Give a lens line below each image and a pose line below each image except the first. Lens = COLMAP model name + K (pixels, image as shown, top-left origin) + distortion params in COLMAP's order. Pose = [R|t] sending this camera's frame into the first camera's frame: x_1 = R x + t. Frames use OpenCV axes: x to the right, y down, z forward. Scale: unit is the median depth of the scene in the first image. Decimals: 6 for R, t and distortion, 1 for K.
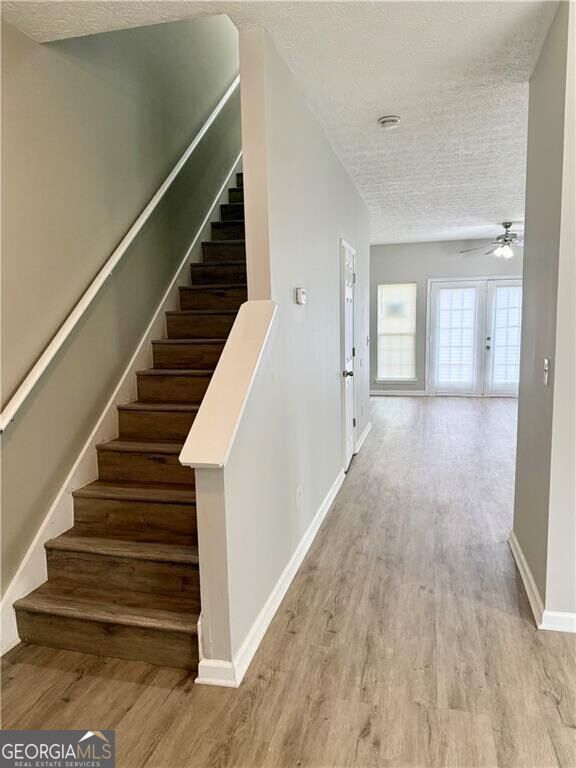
lens RADIAL K [[546.5, 0, 288.5], [0, 546.5, 390.0], [0, 0, 1]] dist [0.062242, -0.075198]
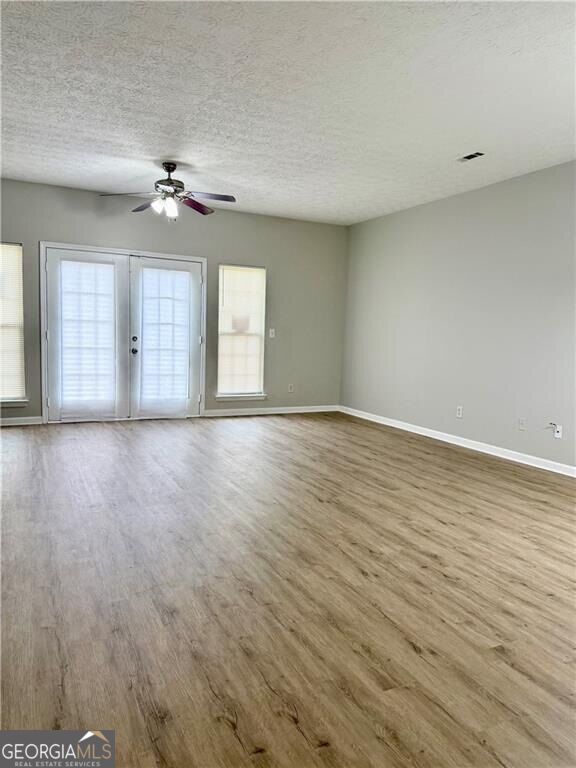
lens RADIAL K [[546.5, 0, 286.7], [0, 546.5, 385.7], [0, 0, 1]] dist [0.062242, -0.075198]
pose [[0.765914, -0.021564, 0.642581, 0.056558], [0.037173, 0.999251, -0.010775, -0.017247], [-0.641867, 0.032139, 0.766142, 0.330924]]
